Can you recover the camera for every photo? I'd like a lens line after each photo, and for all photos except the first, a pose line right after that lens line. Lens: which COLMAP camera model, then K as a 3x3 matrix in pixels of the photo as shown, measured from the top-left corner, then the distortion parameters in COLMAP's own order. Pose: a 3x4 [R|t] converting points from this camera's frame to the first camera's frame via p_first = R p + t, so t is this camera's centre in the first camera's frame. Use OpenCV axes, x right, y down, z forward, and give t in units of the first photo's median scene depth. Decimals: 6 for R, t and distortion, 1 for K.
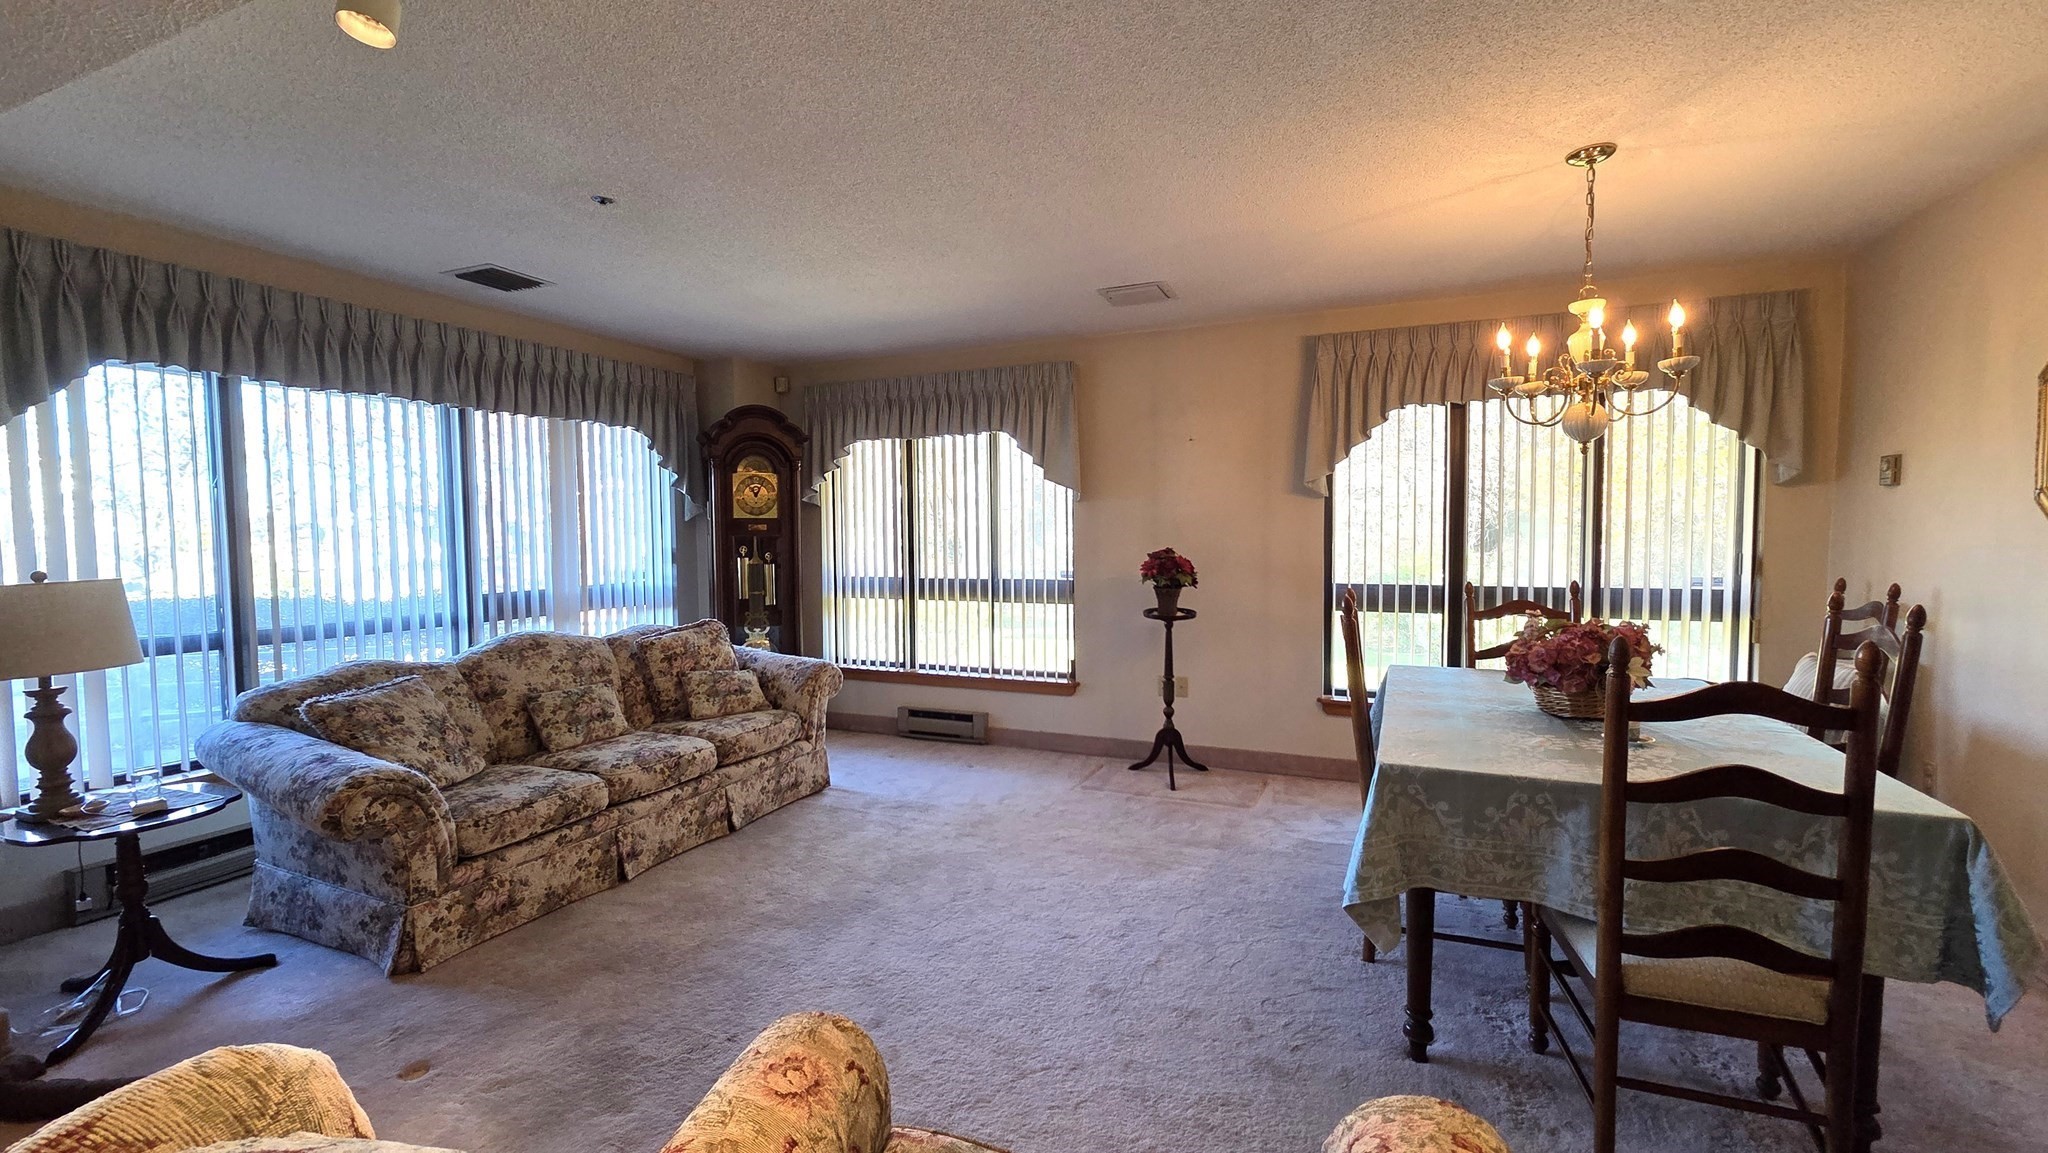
lens RADIAL K [[831.3, 0, 1019.7], [0, 831.3, 574.8], [0, 0, 1]] dist [0.002872, -0.000514]
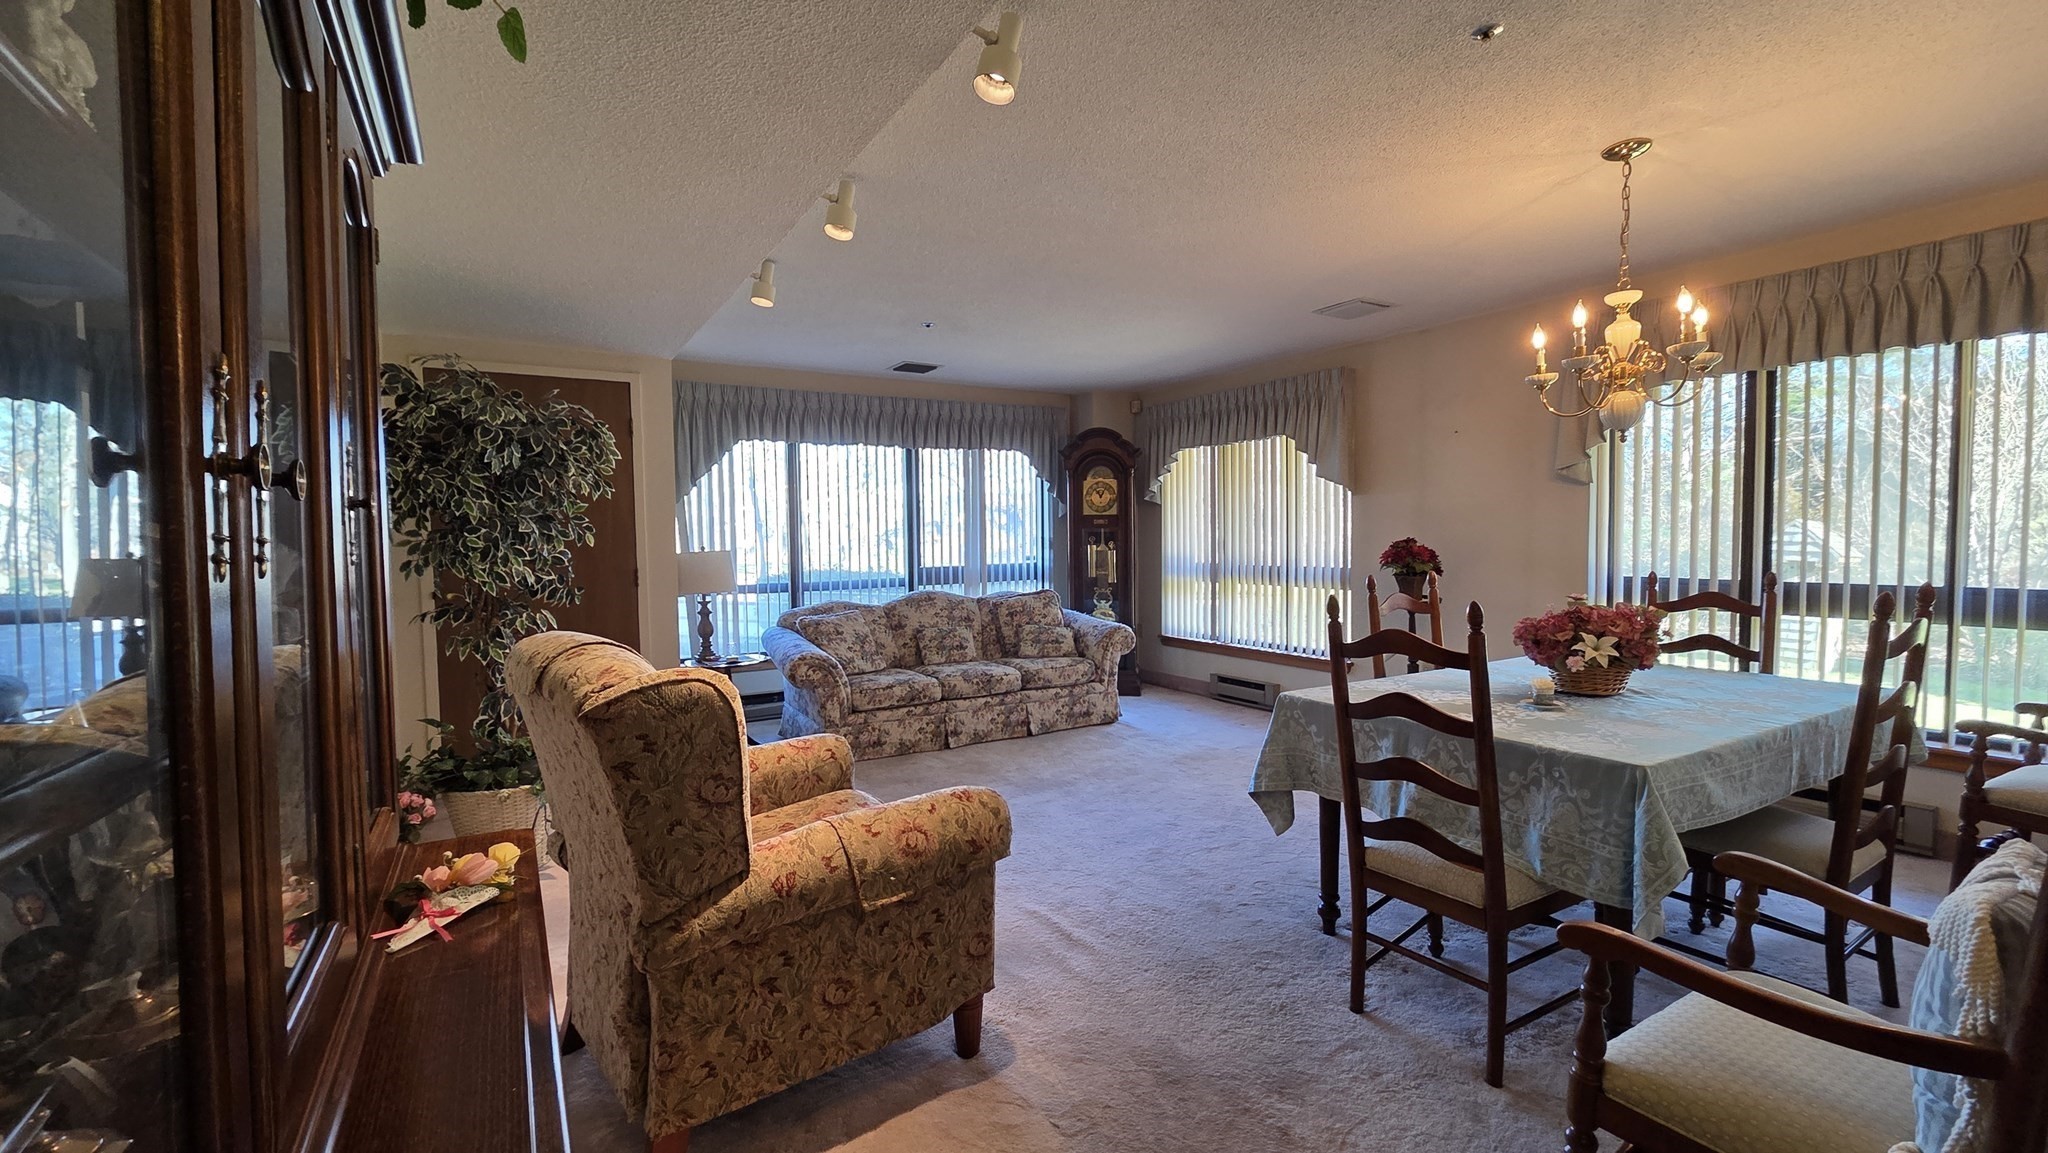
lens RADIAL K [[831.3, 0, 1019.7], [0, 831.3, 574.8], [0, 0, 1]] dist [0.002872, -0.000514]
pose [[0.817550, 0.026215, -0.575261, 0.442894], [-0.022361, 0.999655, 0.013776, 0.013518], [0.575424, 0.001601, 0.817854, -0.173590]]
